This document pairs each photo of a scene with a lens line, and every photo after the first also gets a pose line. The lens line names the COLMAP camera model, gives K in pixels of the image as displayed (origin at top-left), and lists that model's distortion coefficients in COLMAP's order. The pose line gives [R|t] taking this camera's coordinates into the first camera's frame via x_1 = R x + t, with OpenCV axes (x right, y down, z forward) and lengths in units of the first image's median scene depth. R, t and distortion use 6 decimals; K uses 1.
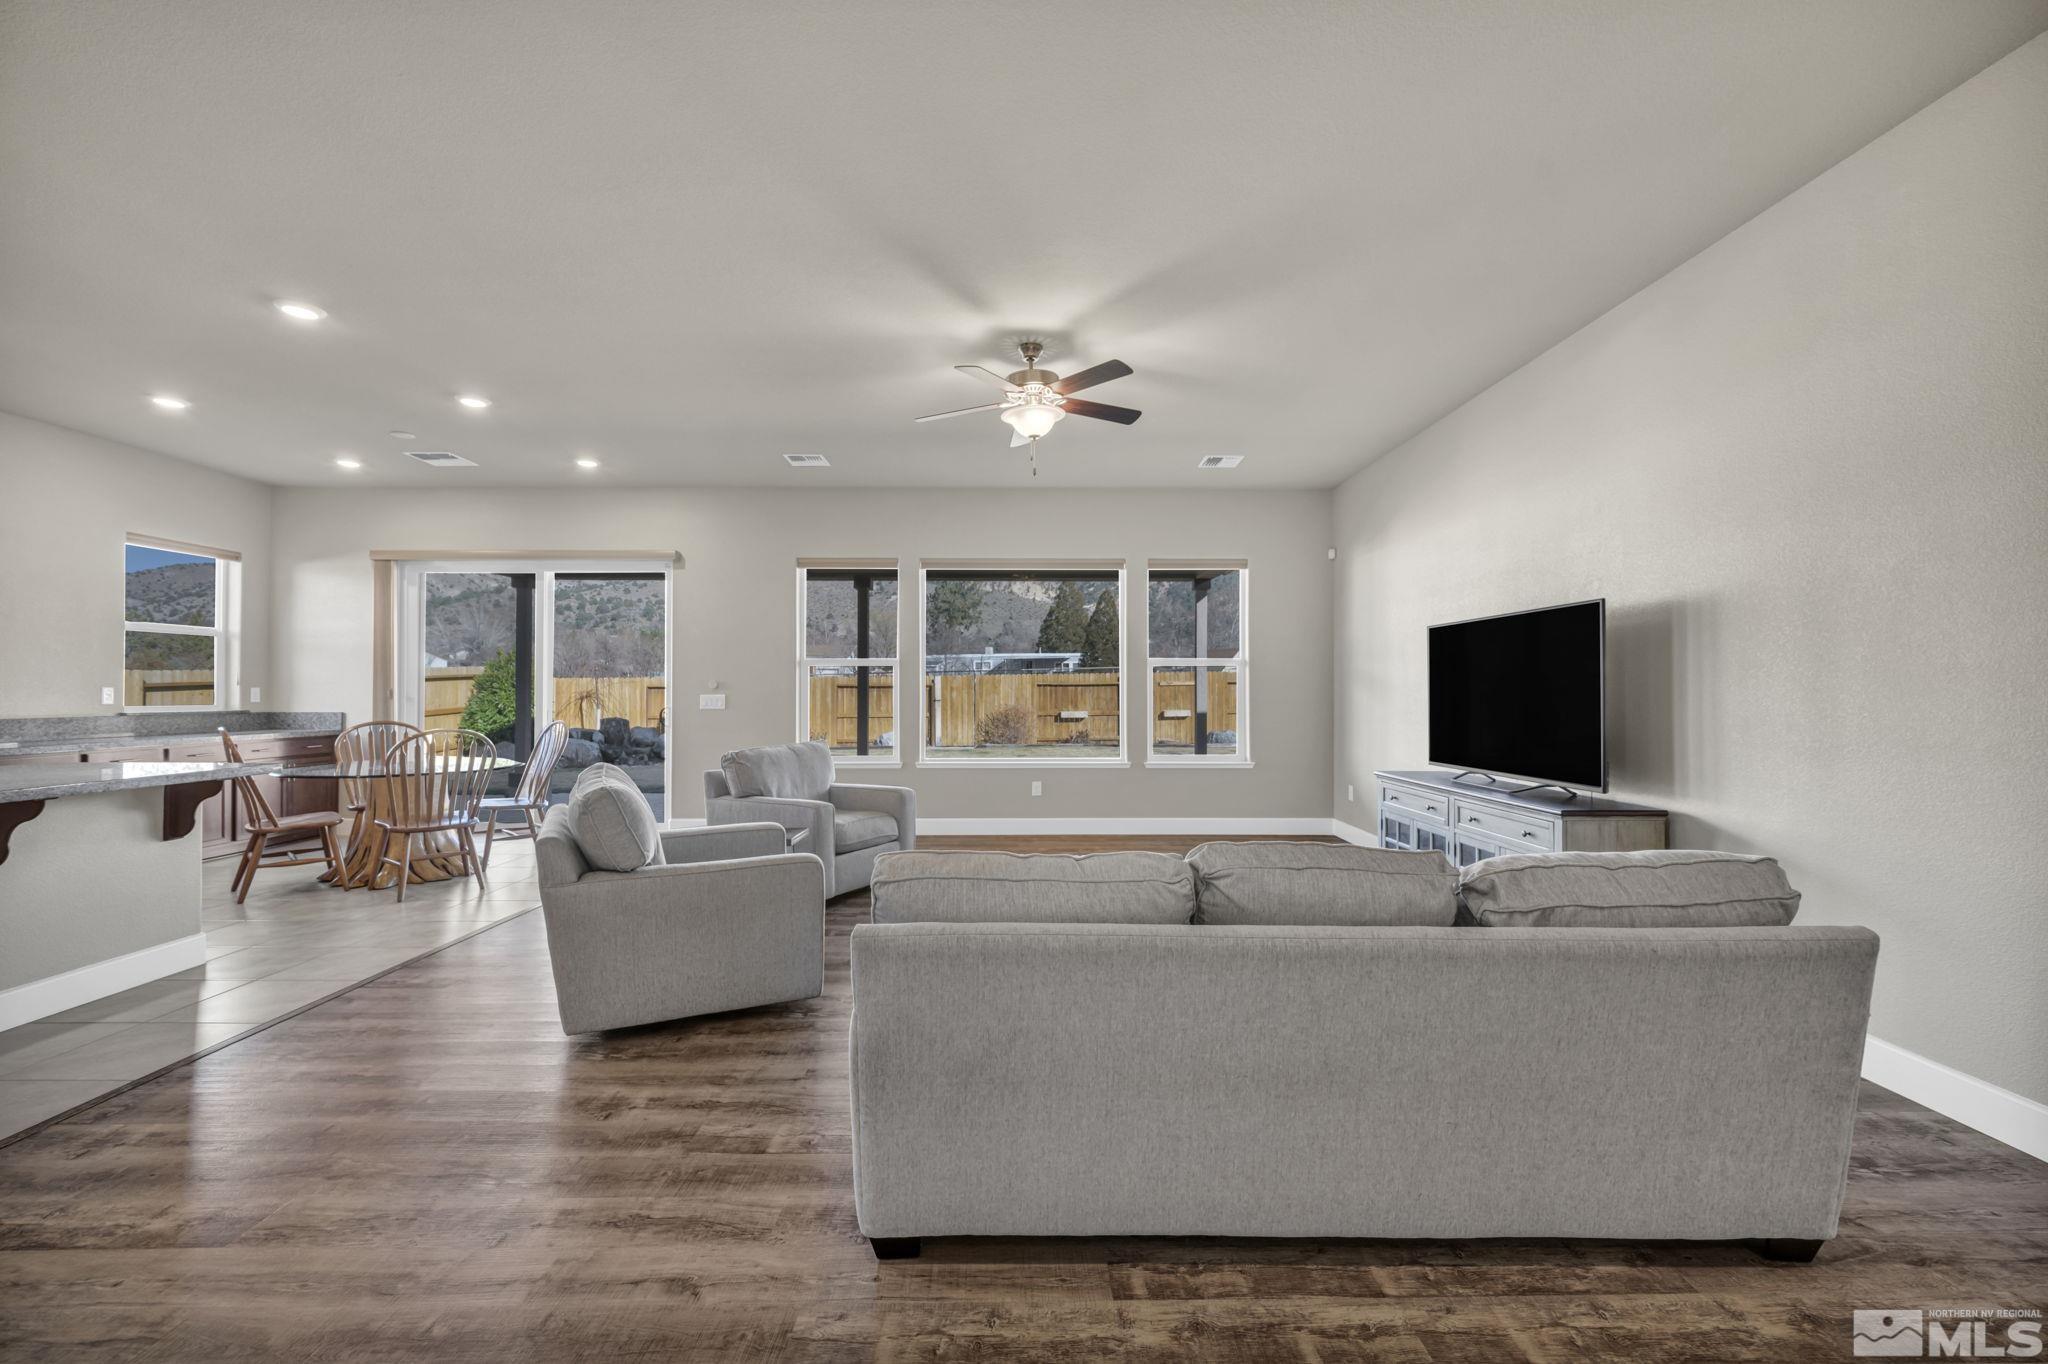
lens RADIAL K [[813.2, 0, 1026.8], [0, 813.2, 686.2], [0, 0, 1]] dist [-0.000380, -0.000216]
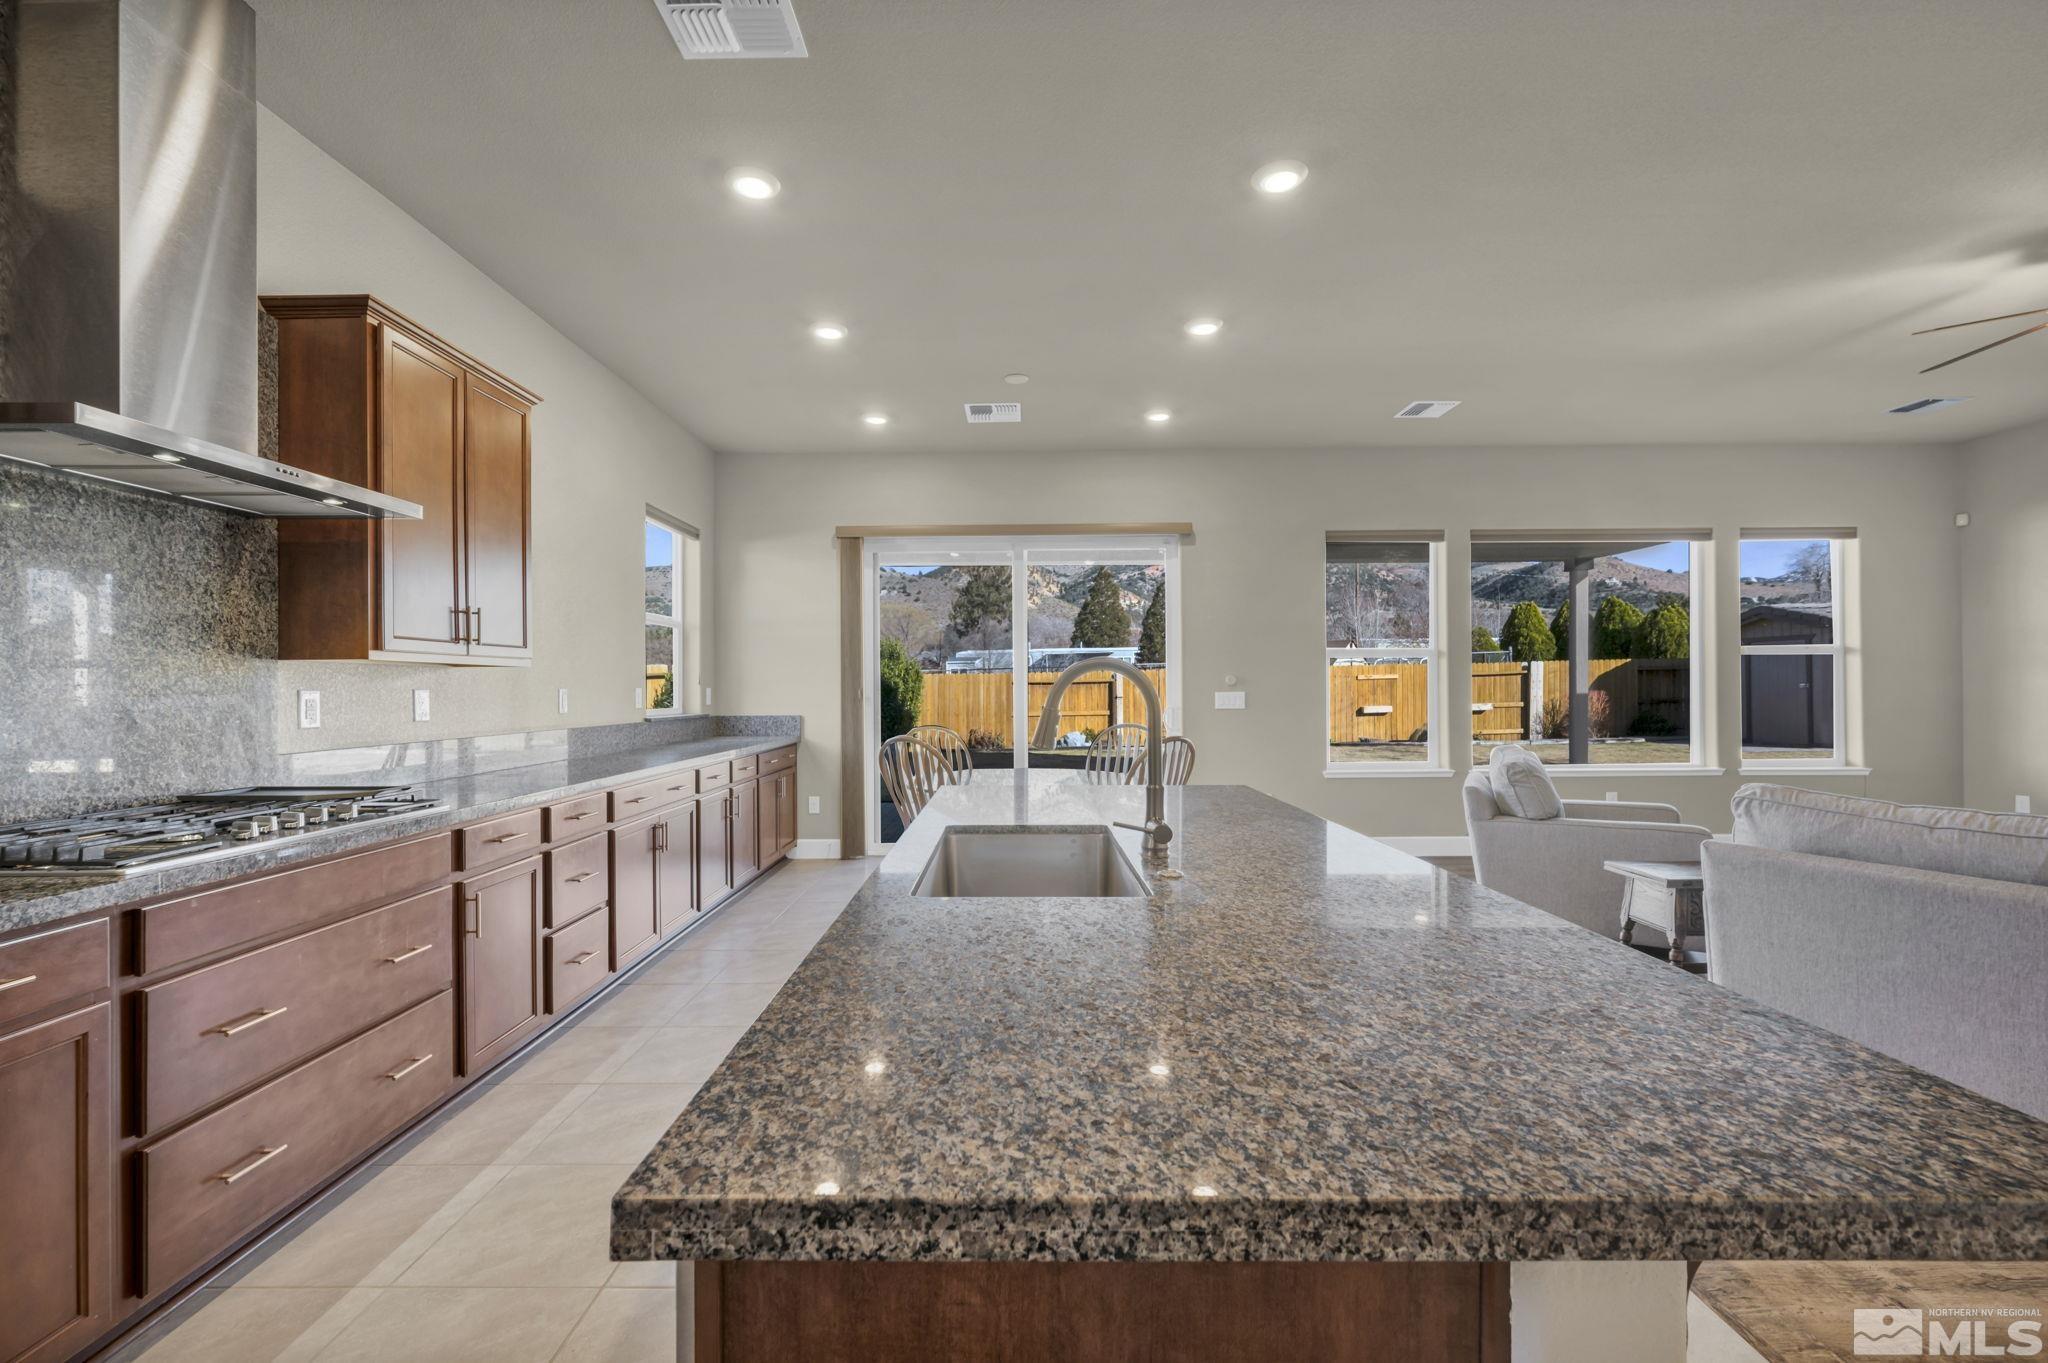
lens RADIAL K [[833.9, 0, 1016.1], [0, 833.9, 686.0], [0, 0, 1]] dist [0.000814, 0.000141]
pose [[0.999884, -0.007066, -0.013503, -0.700116], [0.007125, 0.999965, 0.004301, -0.001331], [0.013473, -0.004397, 0.999900, 0.142908]]
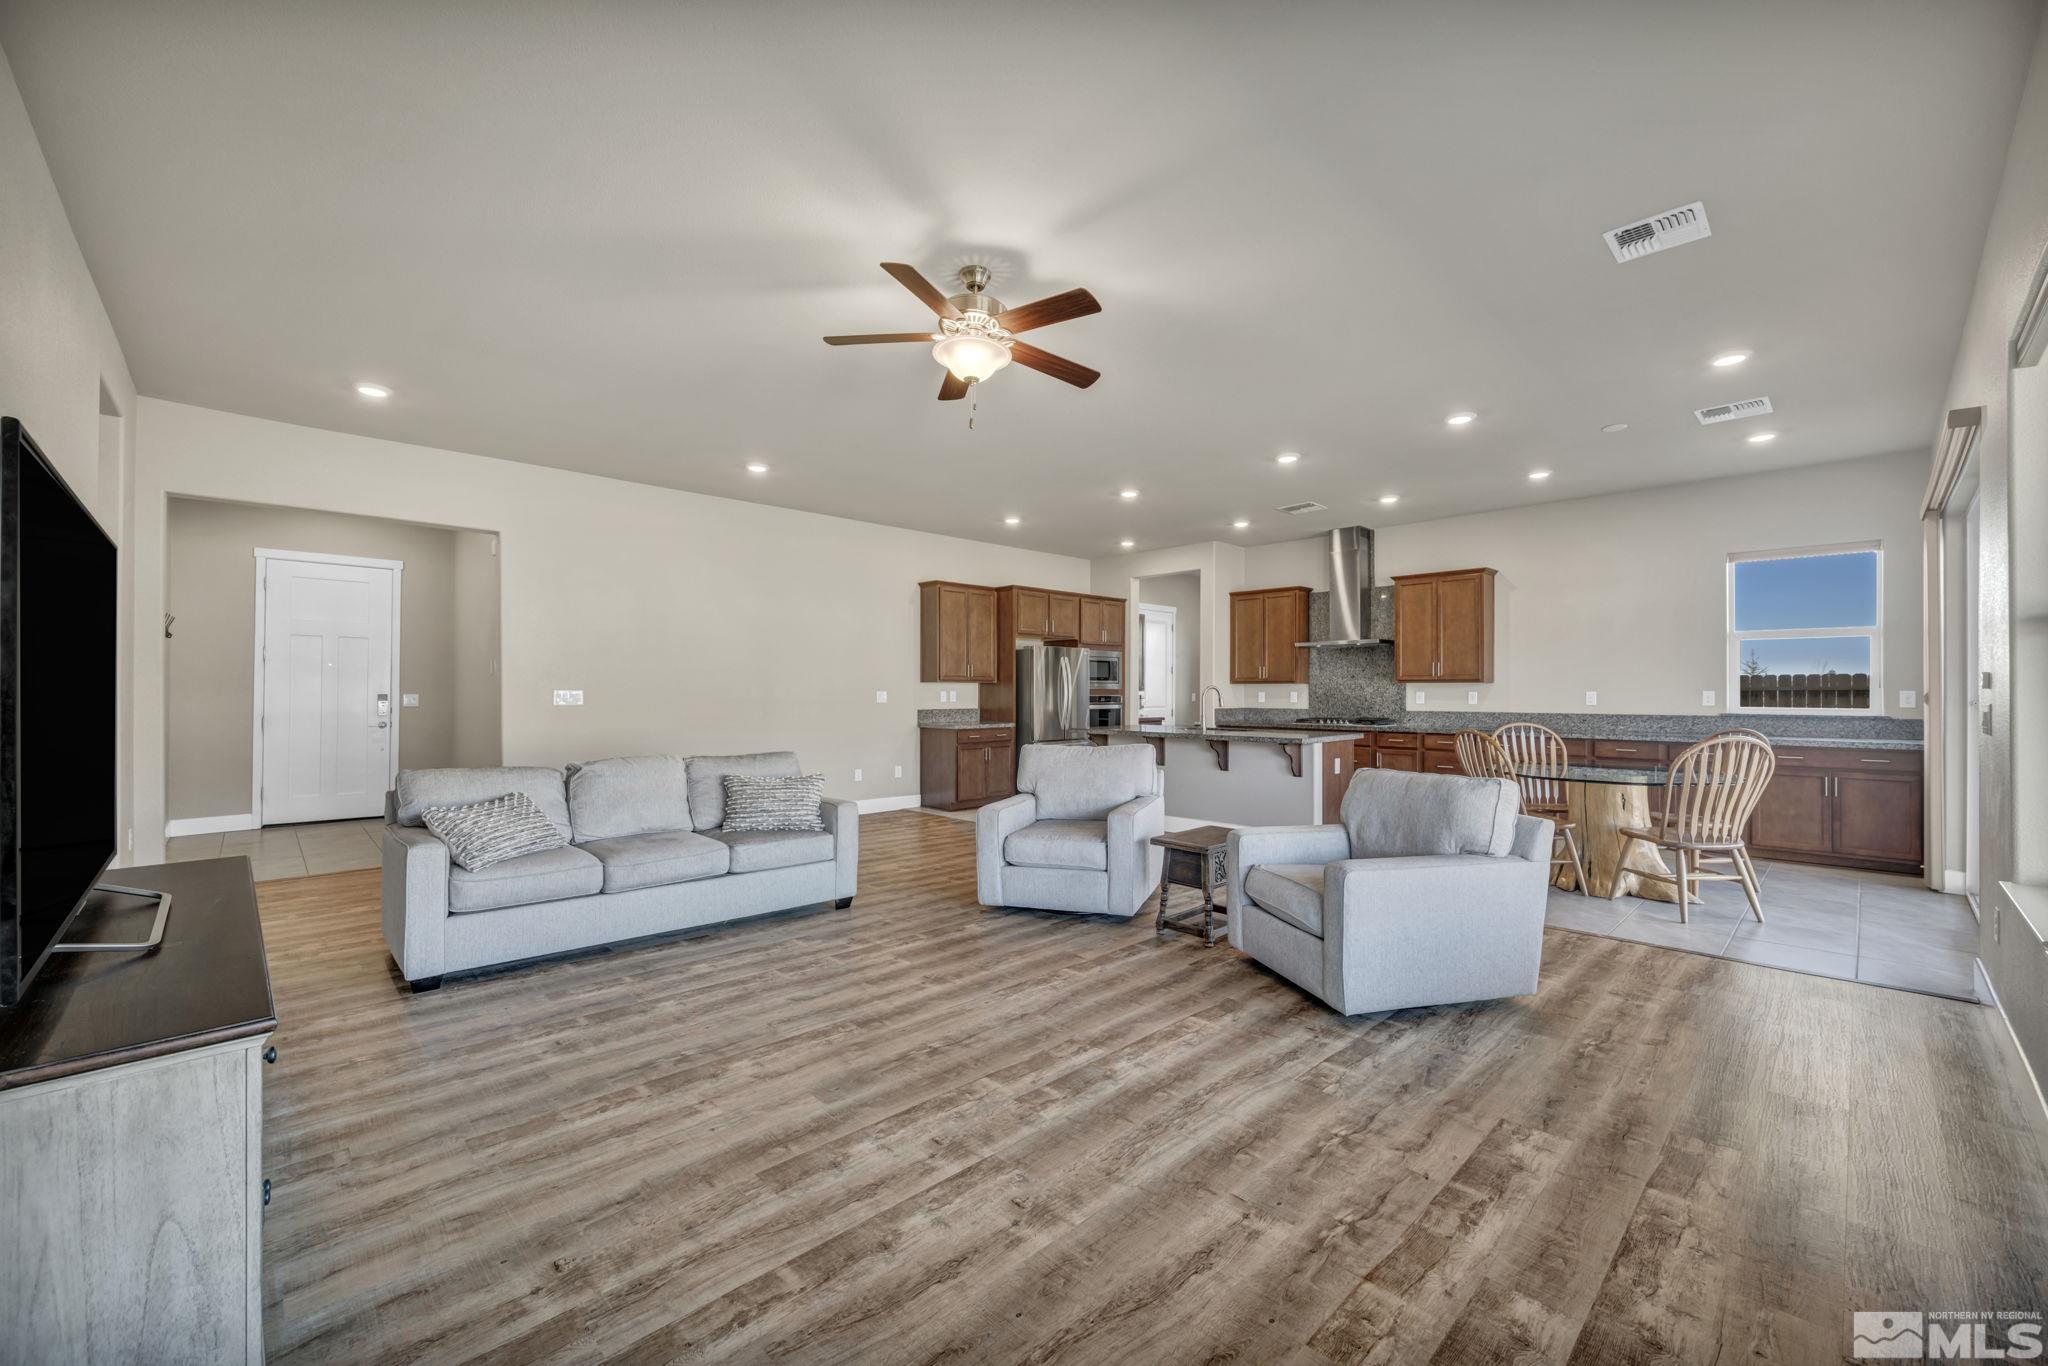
lens RADIAL K [[813.2, 0, 1026.8], [0, 813.2, 687.2], [0, 0, 1]] dist [-0.000380, -0.000216]
pose [[-0.727832, -0.006764, -0.685722, 0.362041], [0.002253, 0.999922, -0.012255, 0.007604], [0.685752, -0.010464, -0.727760, 1.123679]]
